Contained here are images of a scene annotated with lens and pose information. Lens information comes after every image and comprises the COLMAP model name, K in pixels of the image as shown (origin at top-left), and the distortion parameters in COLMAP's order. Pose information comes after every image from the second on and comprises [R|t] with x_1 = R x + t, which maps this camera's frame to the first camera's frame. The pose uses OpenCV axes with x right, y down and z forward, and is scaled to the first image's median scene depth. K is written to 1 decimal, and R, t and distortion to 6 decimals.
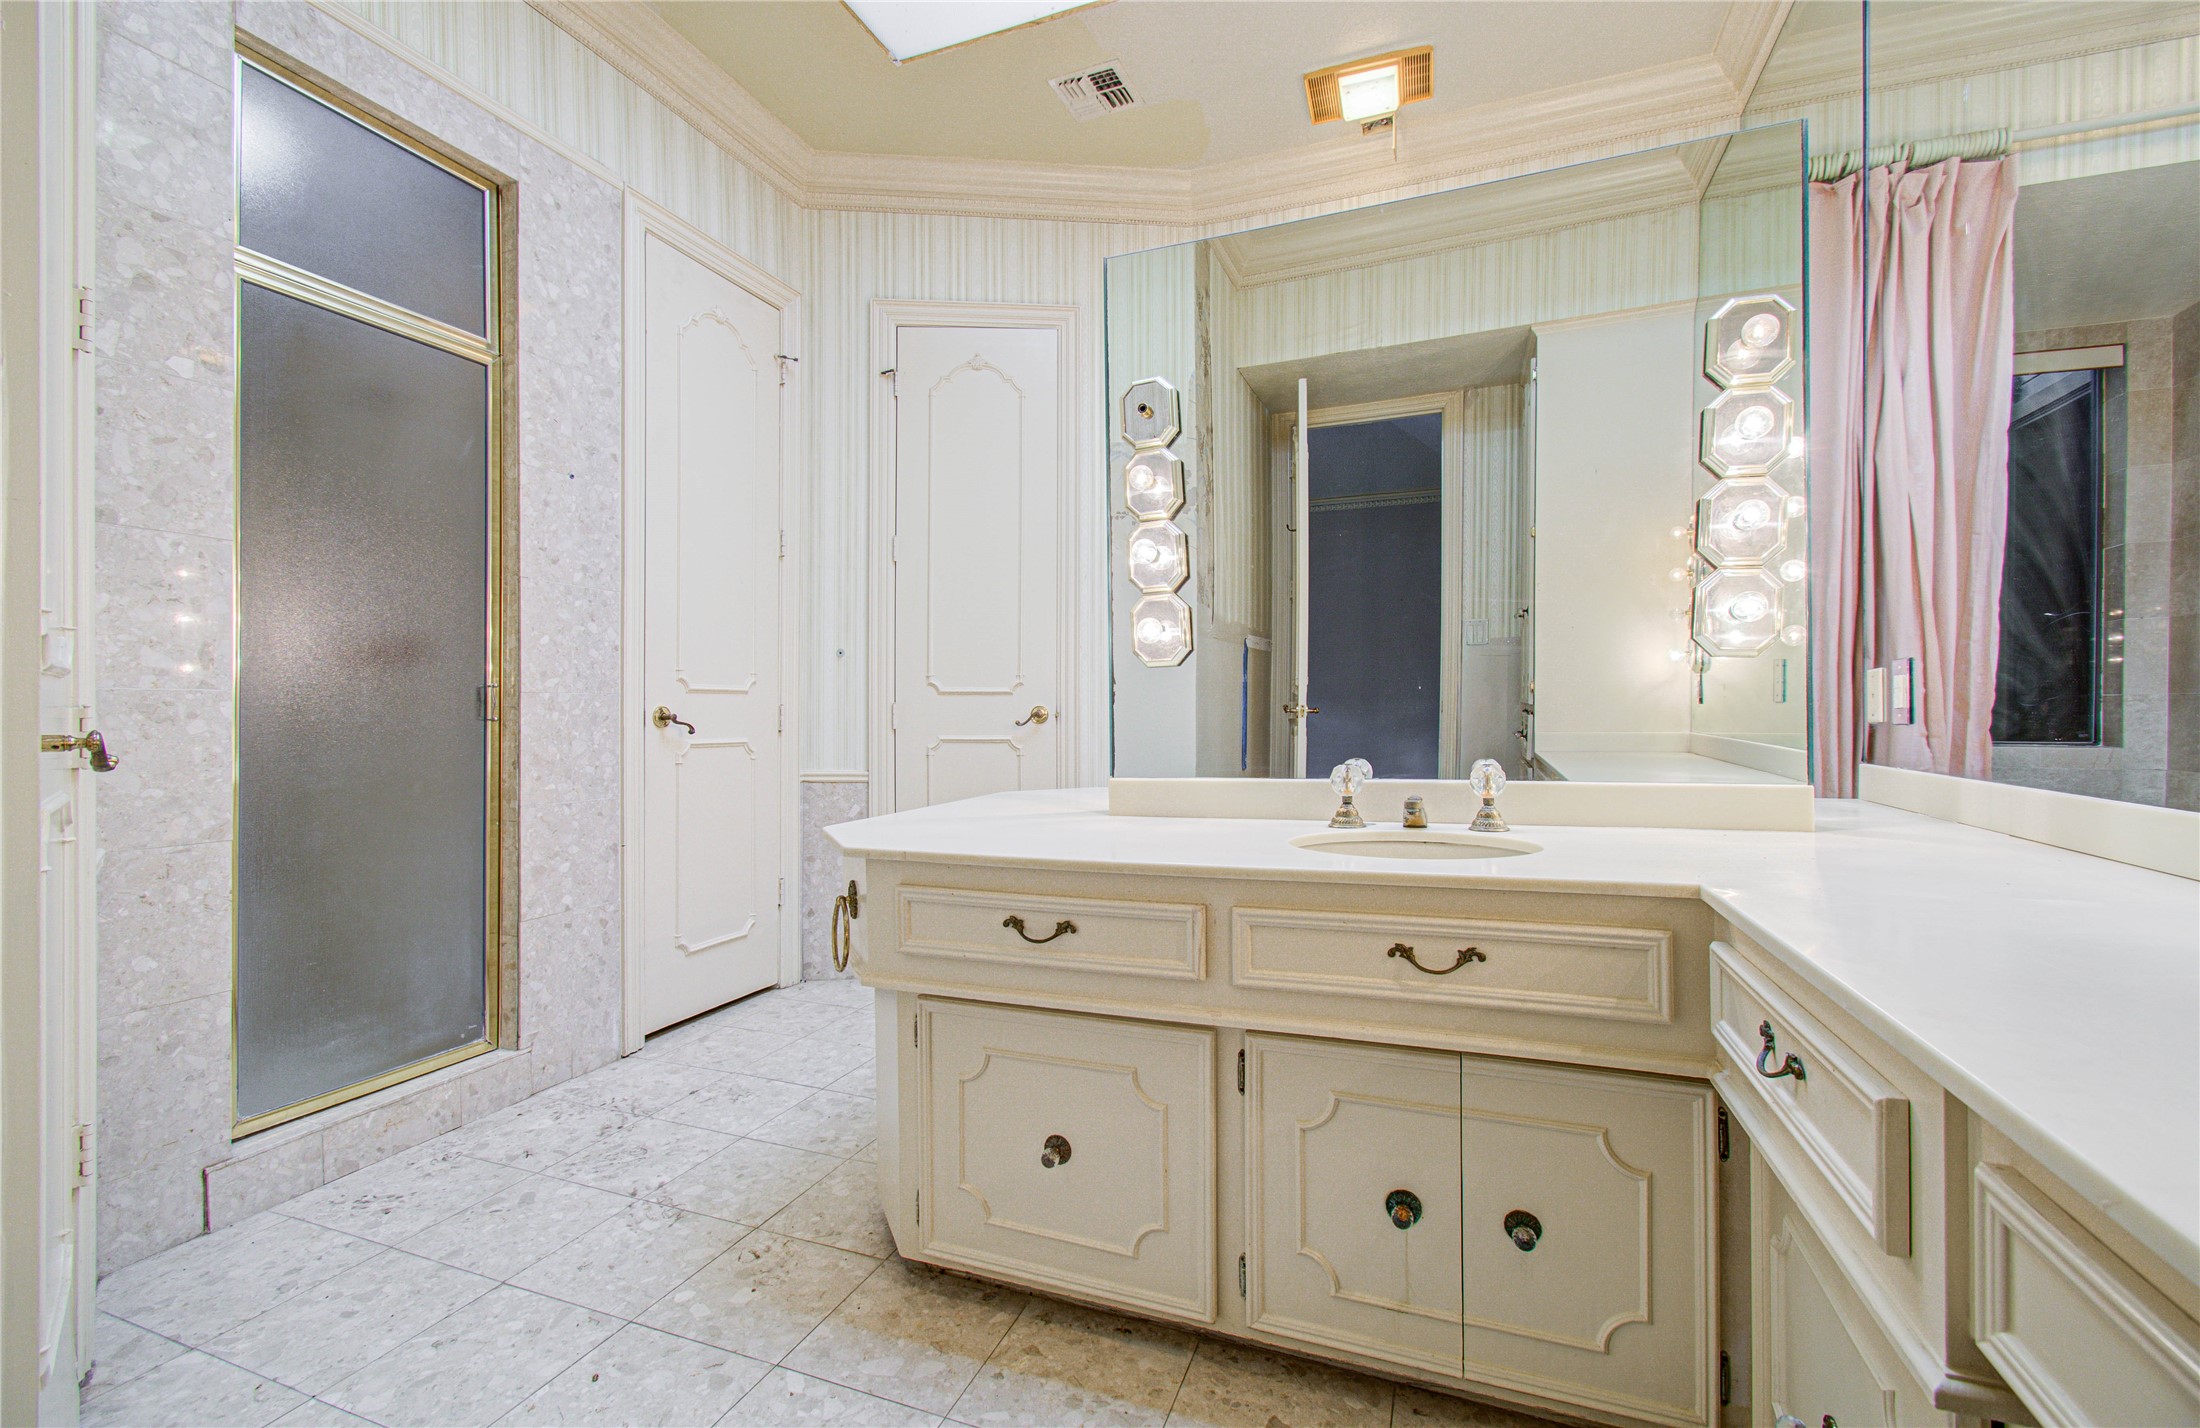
lens RADIAL K [[953.1, 0, 1098.1], [0, 953.1, 704.6], [0, 0, 1]] dist [0.019626, -0.005510]
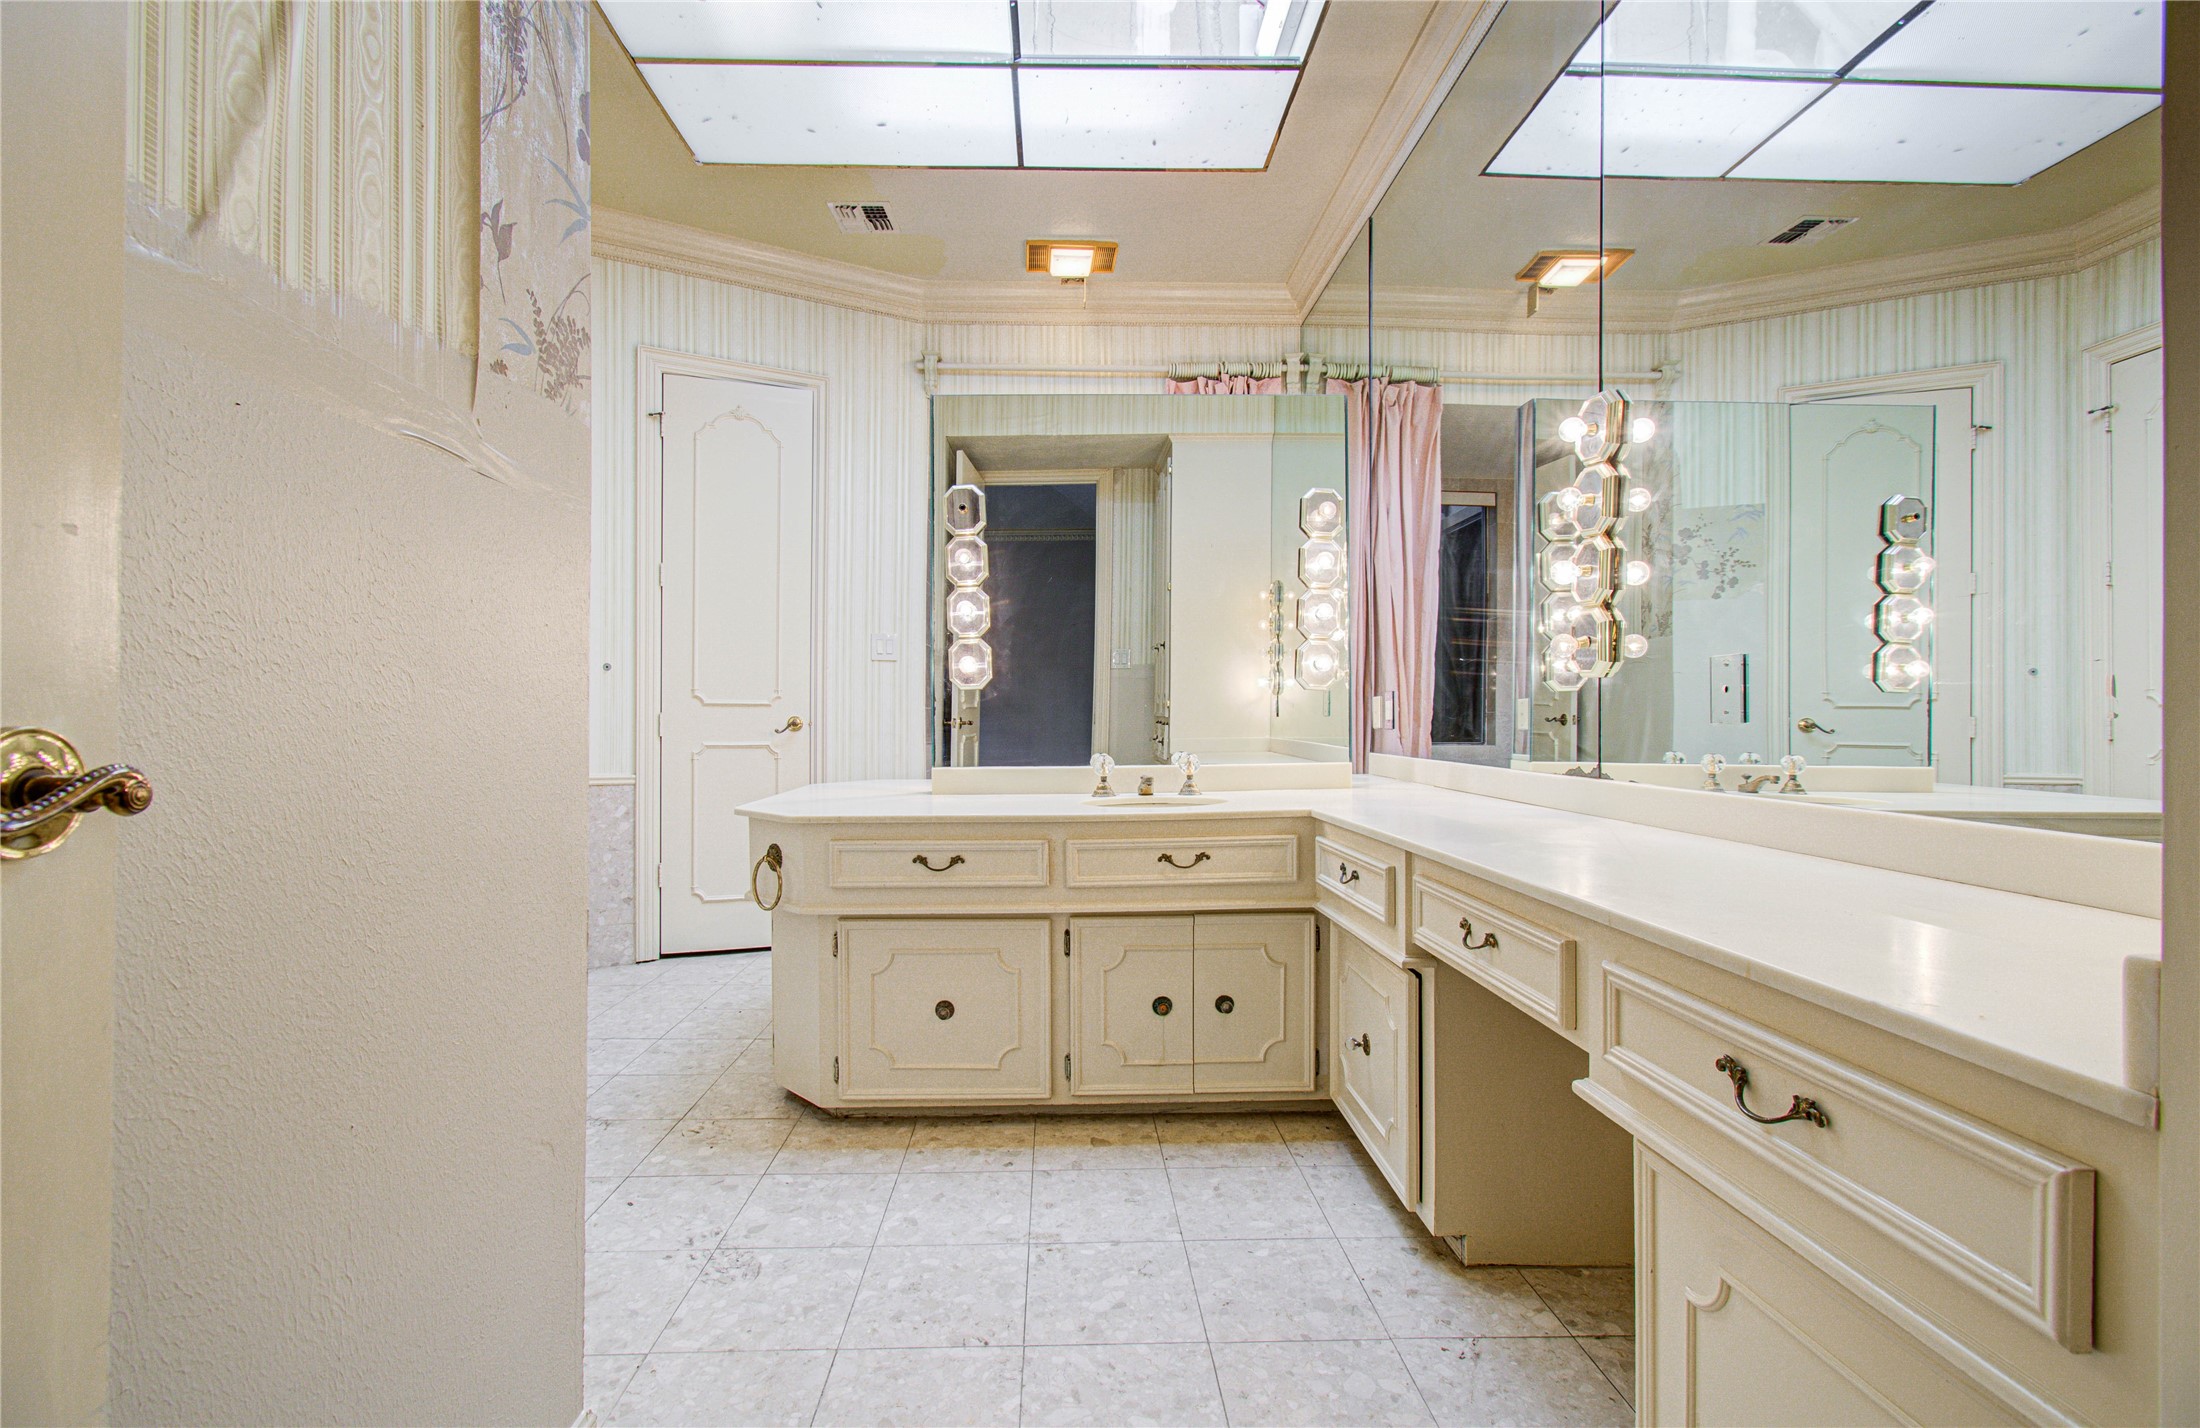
lens RADIAL K [[949.8, 0, 1086.4], [0, 949.8, 711.1], [0, 0, 1]] dist [-0.002589, -0.000210]
pose [[0.923859, 0.004939, 0.382701, -0.253661], [-0.003920, 0.999986, -0.003442, -0.003091], [-0.382713, 0.001680, 0.923866, -0.292049]]
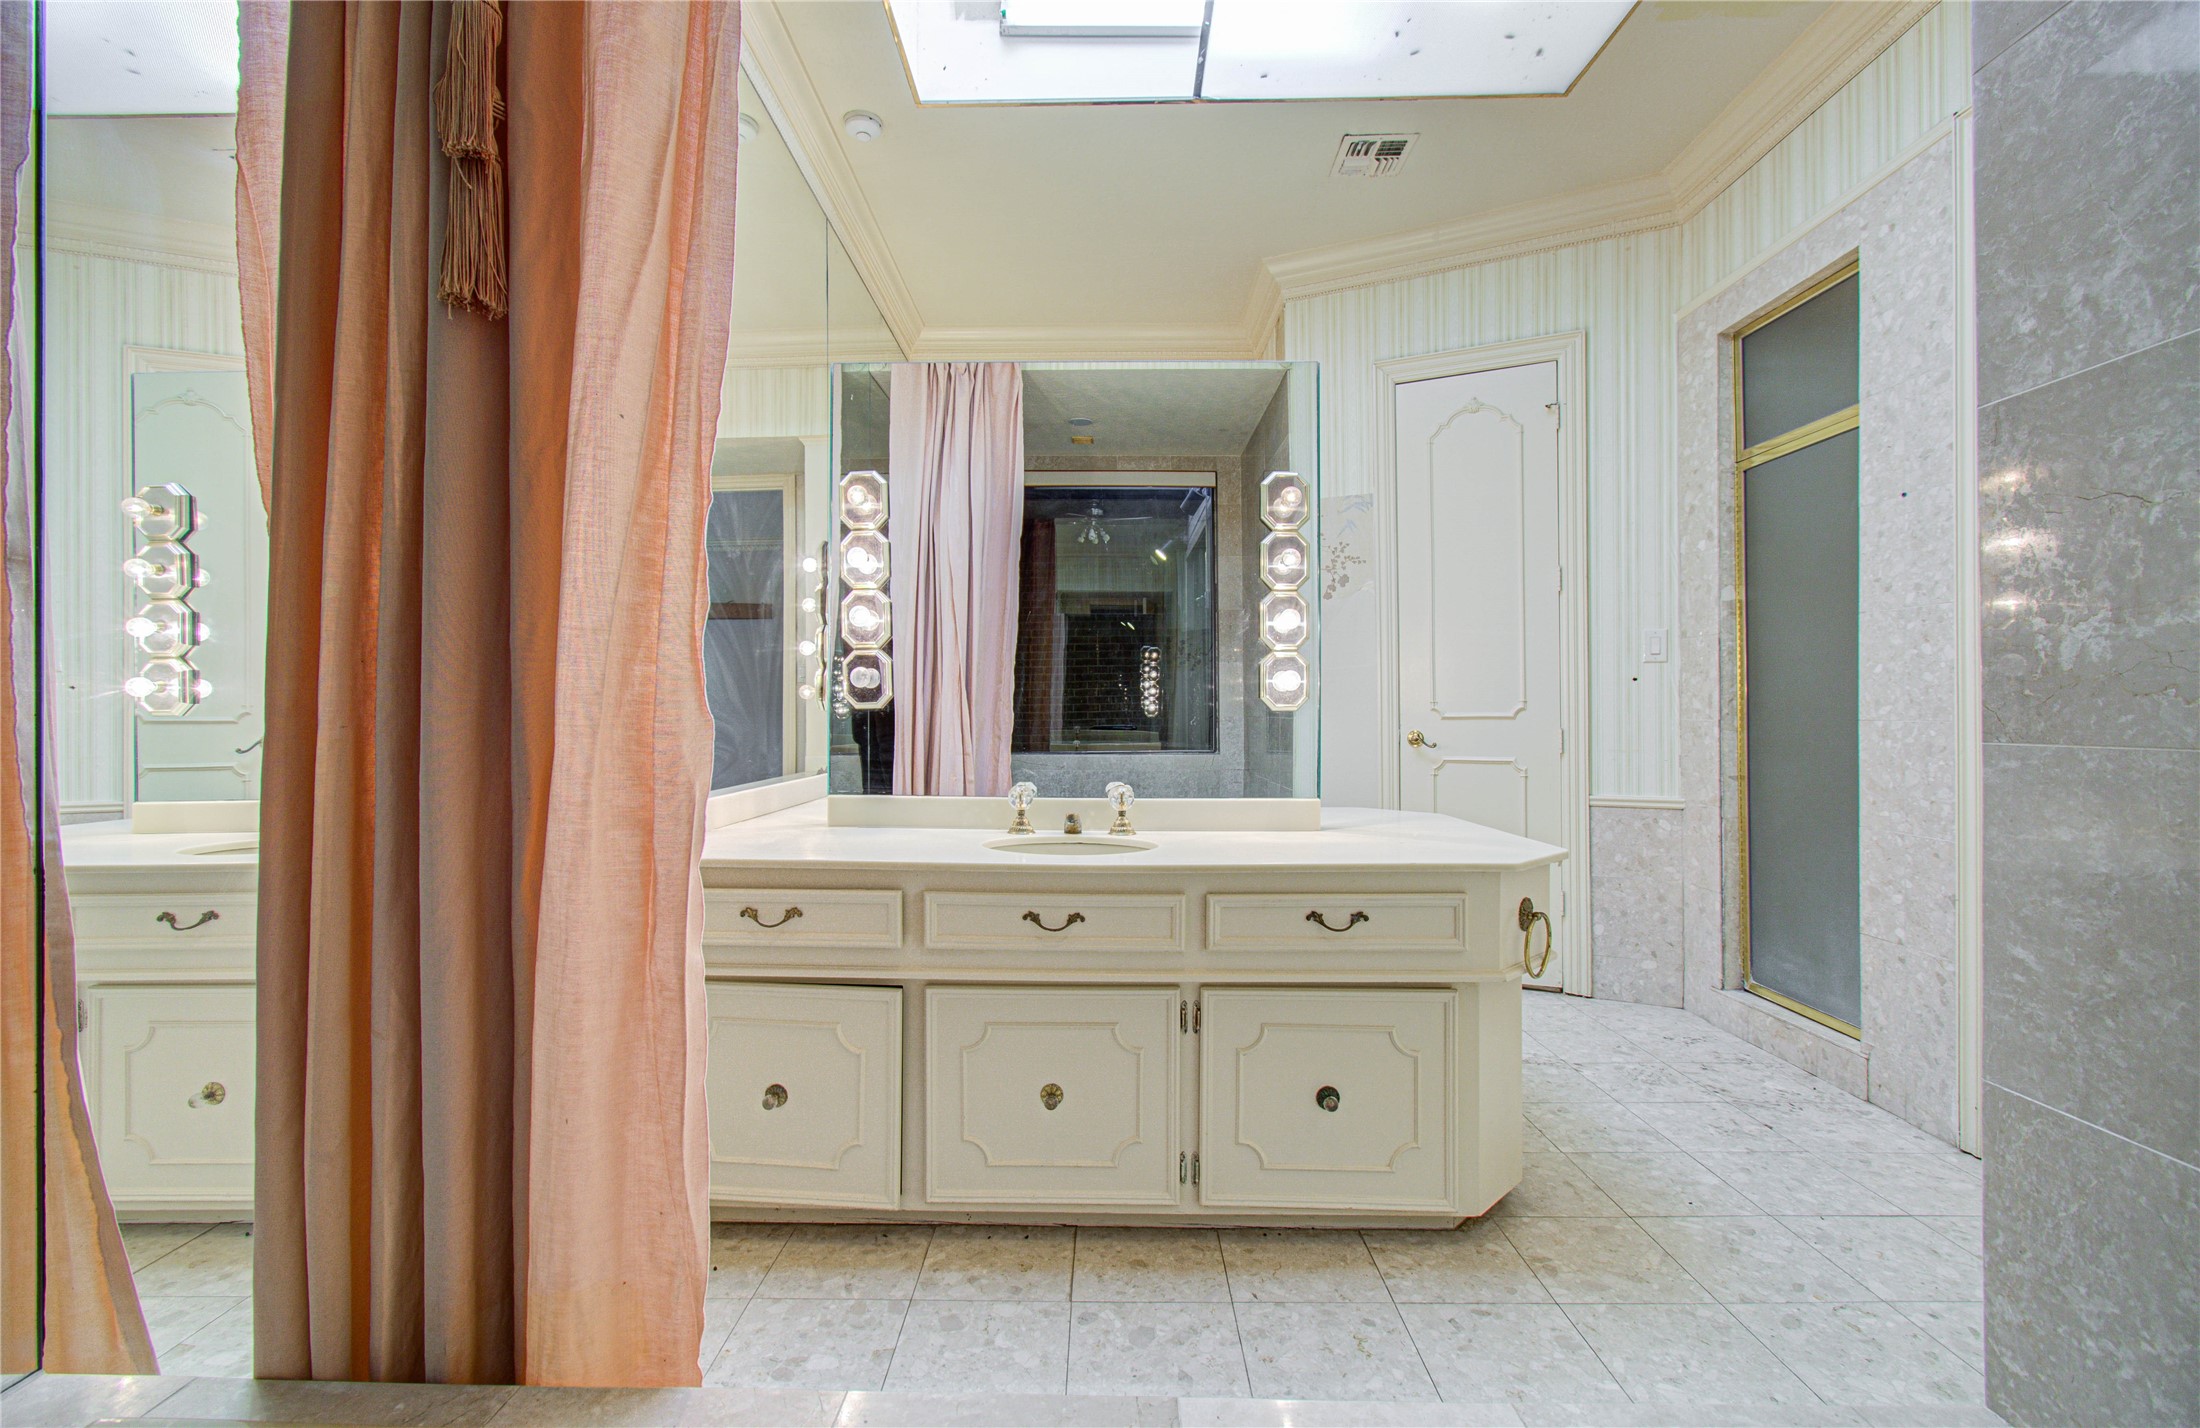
lens RADIAL K [[949.8, 0, 1086.4], [0, 949.8, 711.1], [0, 0, 1]] dist [-0.002589, -0.000210]
pose [[-0.940928, 0.006640, -0.338541, 0.564994], [0.008579, 0.999954, -0.004233, -0.025466], [0.338498, -0.006887, -0.940942, 1.678090]]
